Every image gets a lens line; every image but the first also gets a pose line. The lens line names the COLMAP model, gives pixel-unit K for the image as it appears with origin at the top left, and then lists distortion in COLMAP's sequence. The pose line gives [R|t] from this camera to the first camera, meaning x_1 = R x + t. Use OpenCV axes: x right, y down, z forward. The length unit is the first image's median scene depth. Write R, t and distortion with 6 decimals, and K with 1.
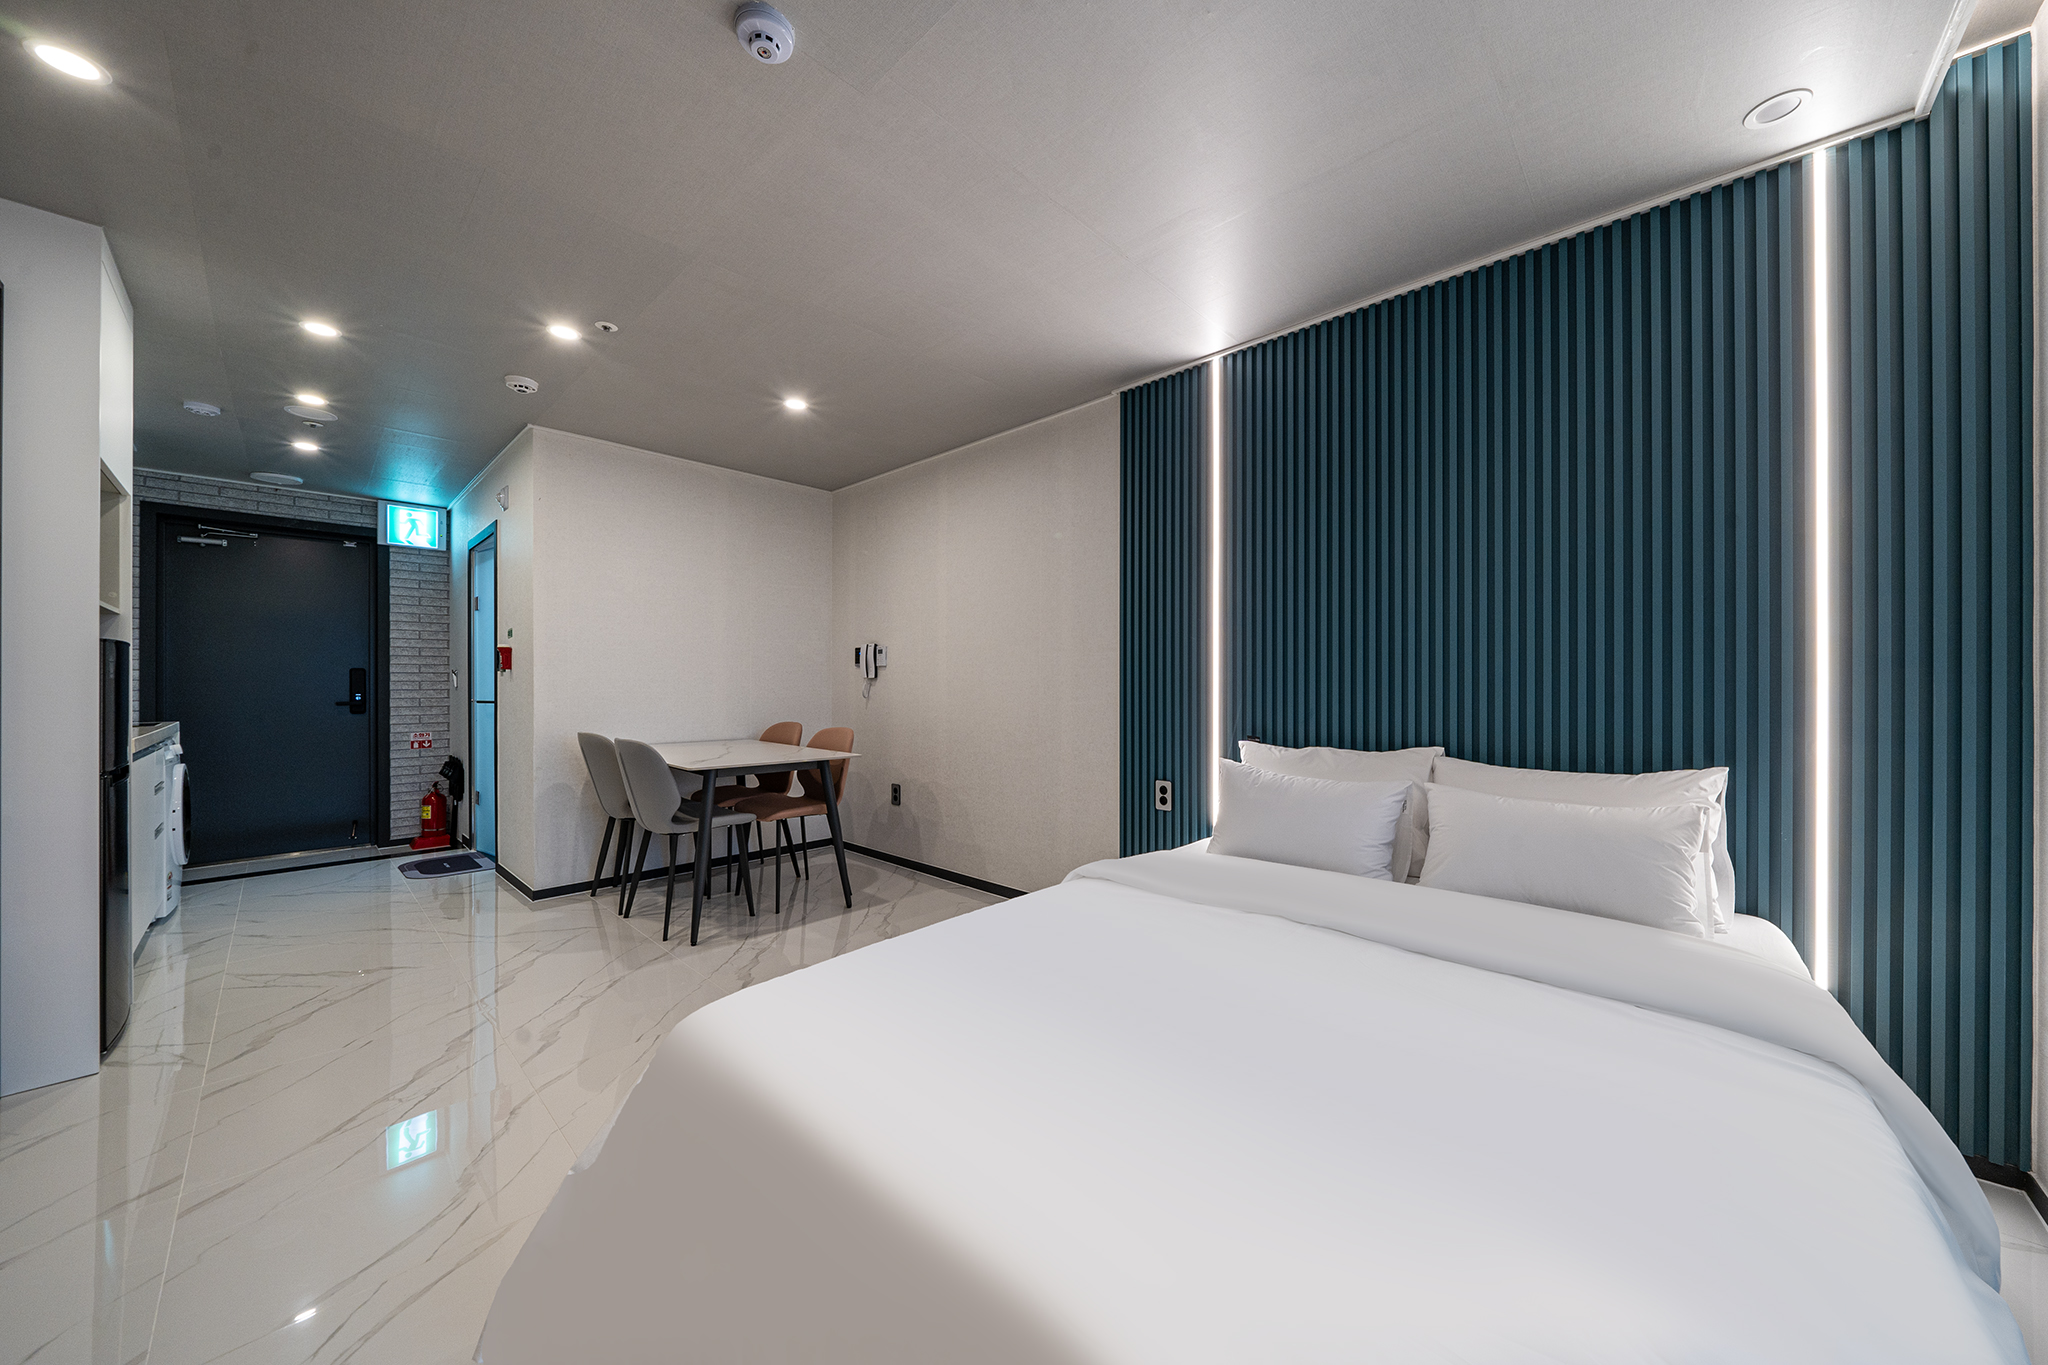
lens RADIAL K [[724.5, 0, 1084.3], [0, 724.5, 683.7], [0, 0, 1]] dist [-0.000657, 0.000098]
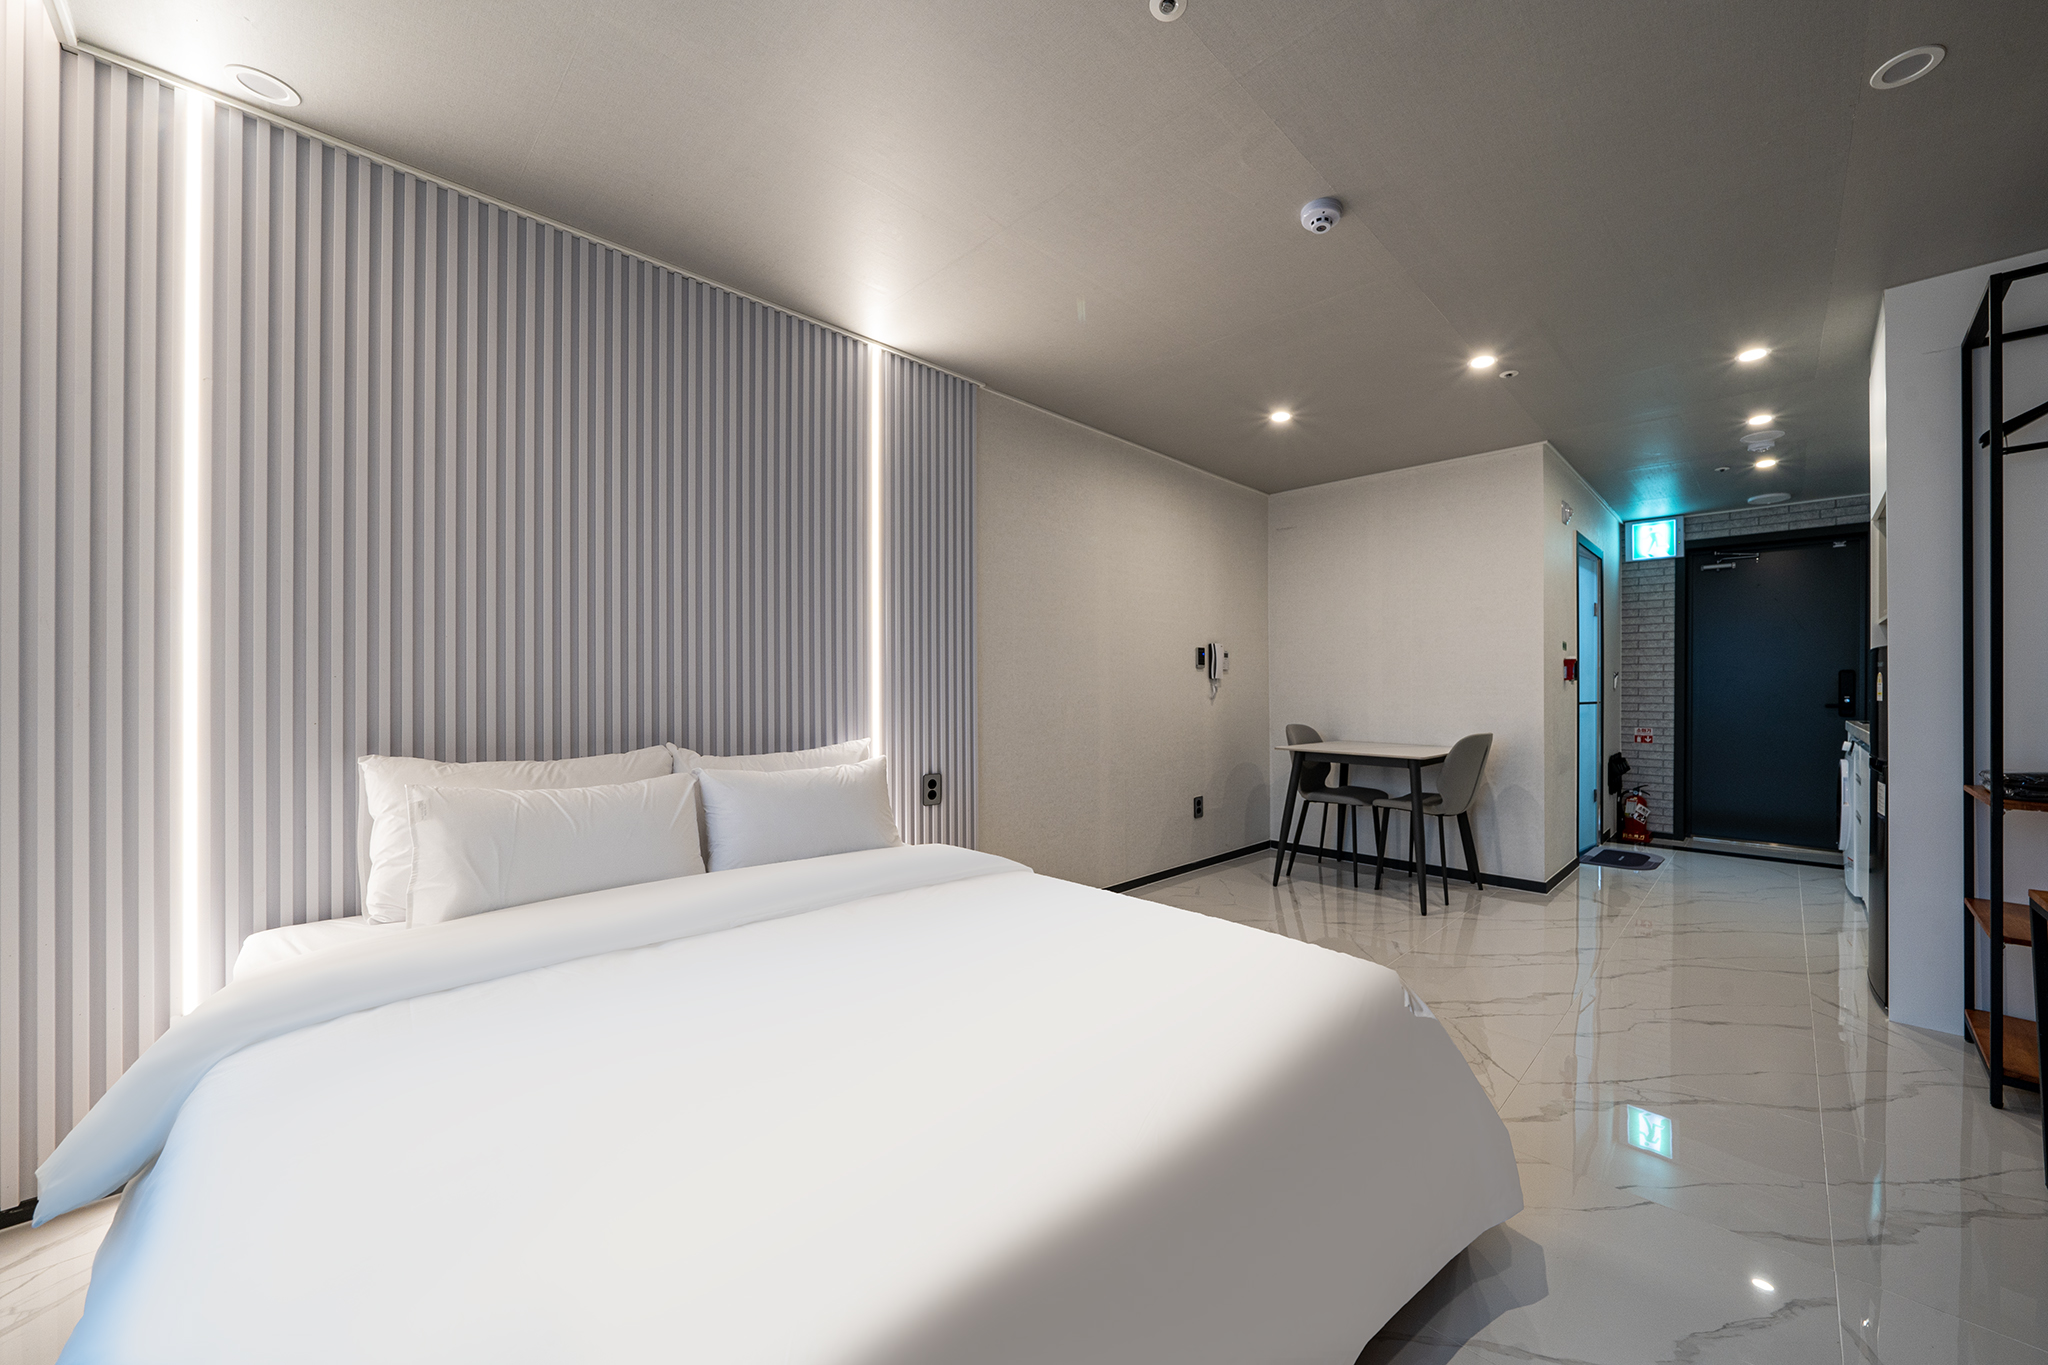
lens RADIAL K [[724.5, 0, 1084.3], [0, 724.5, 683.7], [0, 0, 1]] dist [-0.000657, 0.000098]
pose [[-0.035261, -0.008634, -0.999341, 0.177092], [0.005456, 0.999946, -0.008831, 0.001865], [0.999363, -0.005764, -0.035212, 0.191936]]
